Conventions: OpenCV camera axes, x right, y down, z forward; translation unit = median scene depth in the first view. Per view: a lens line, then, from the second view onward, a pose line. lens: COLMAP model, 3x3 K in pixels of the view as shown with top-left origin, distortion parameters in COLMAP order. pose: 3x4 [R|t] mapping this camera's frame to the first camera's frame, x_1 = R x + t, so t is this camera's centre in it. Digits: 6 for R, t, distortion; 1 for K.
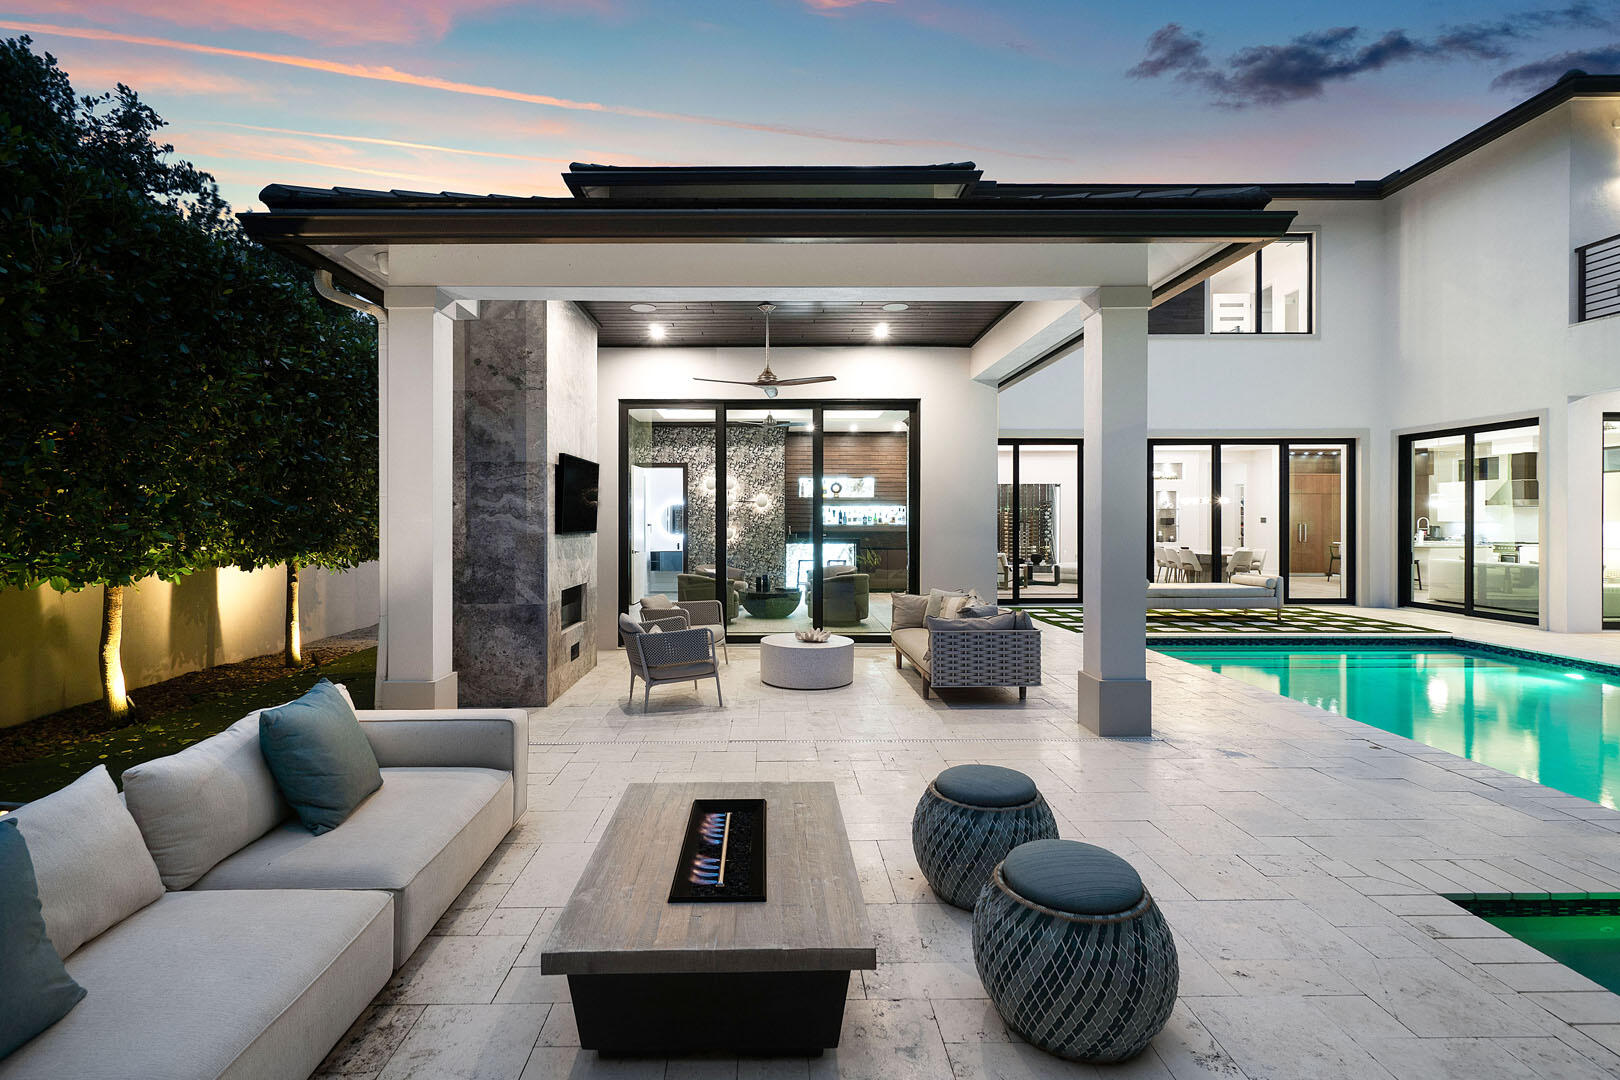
lens RADIAL K [[723.7, 0, 777.0], [0, 723.7, 493.8], [0, 0, 1]] dist [0.003359, 0.000928]
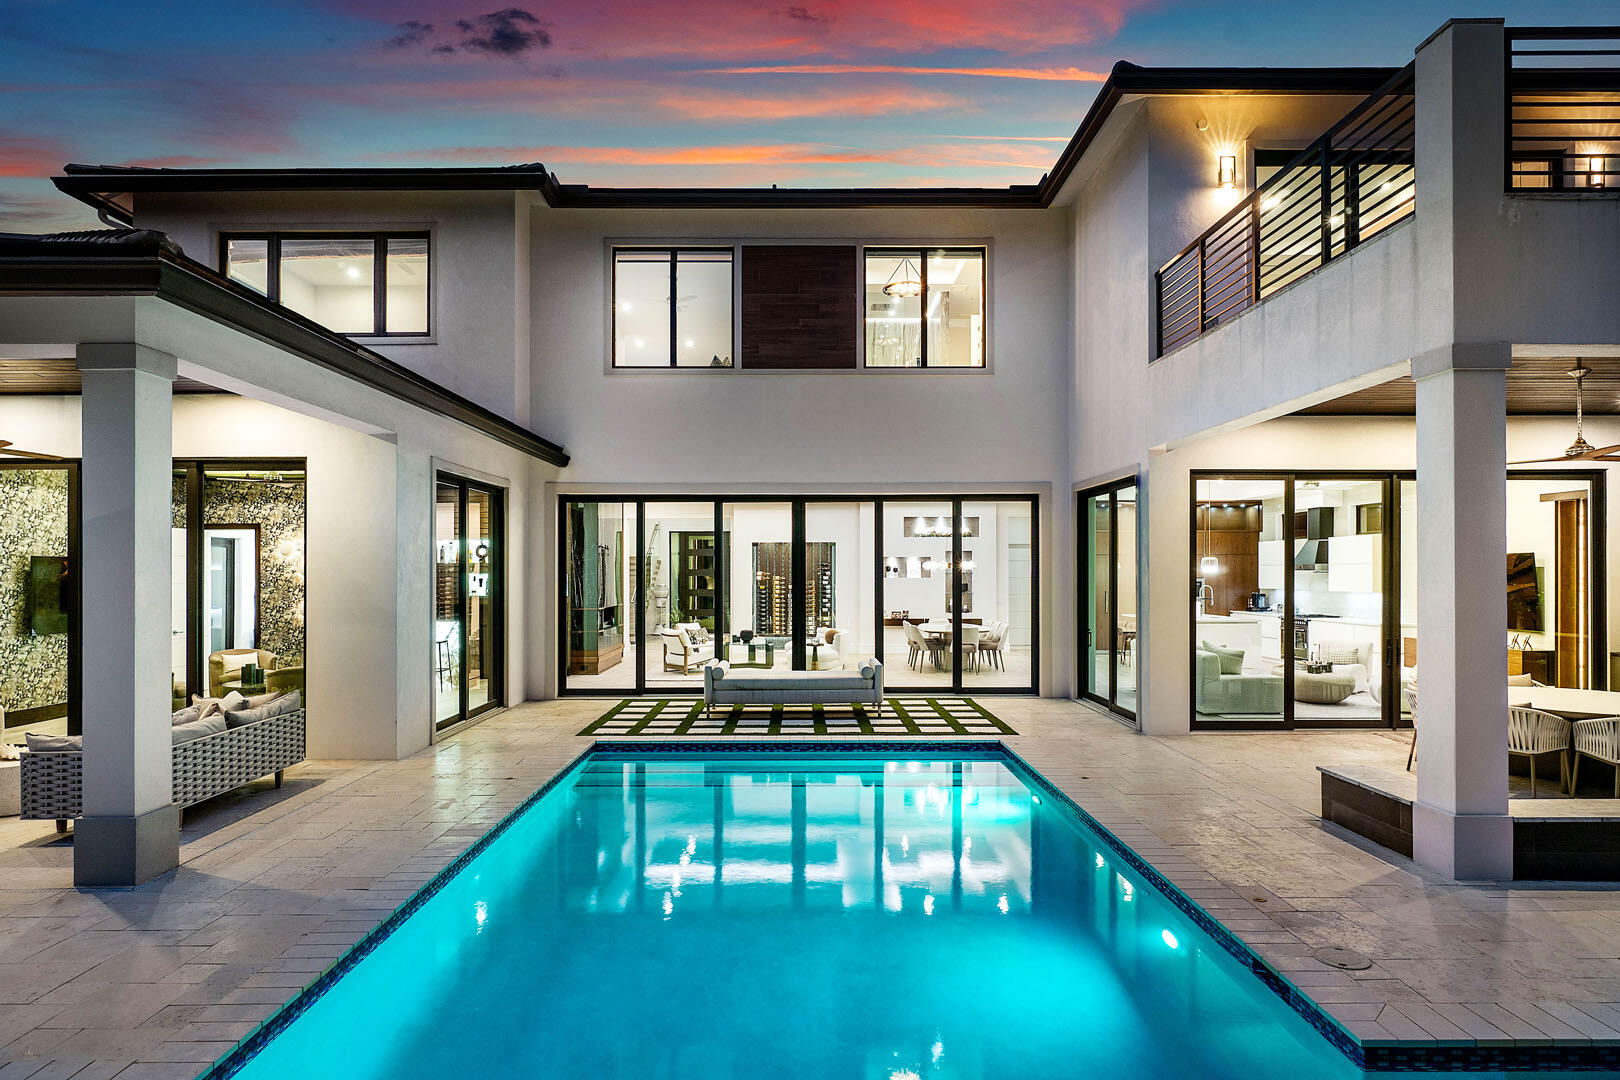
lens RADIAL K [[867.1, 0, 808.4], [0, 867.1, 541.7], [0, 0, 1]] dist [-0.003758, 0.000901]
pose [[0.999999, -0.000268, 0.001296, 0.502208], [0.000295, 0.999782, -0.020869, -0.001139], [-0.001290, 0.020869, 0.999781, 0.009674]]
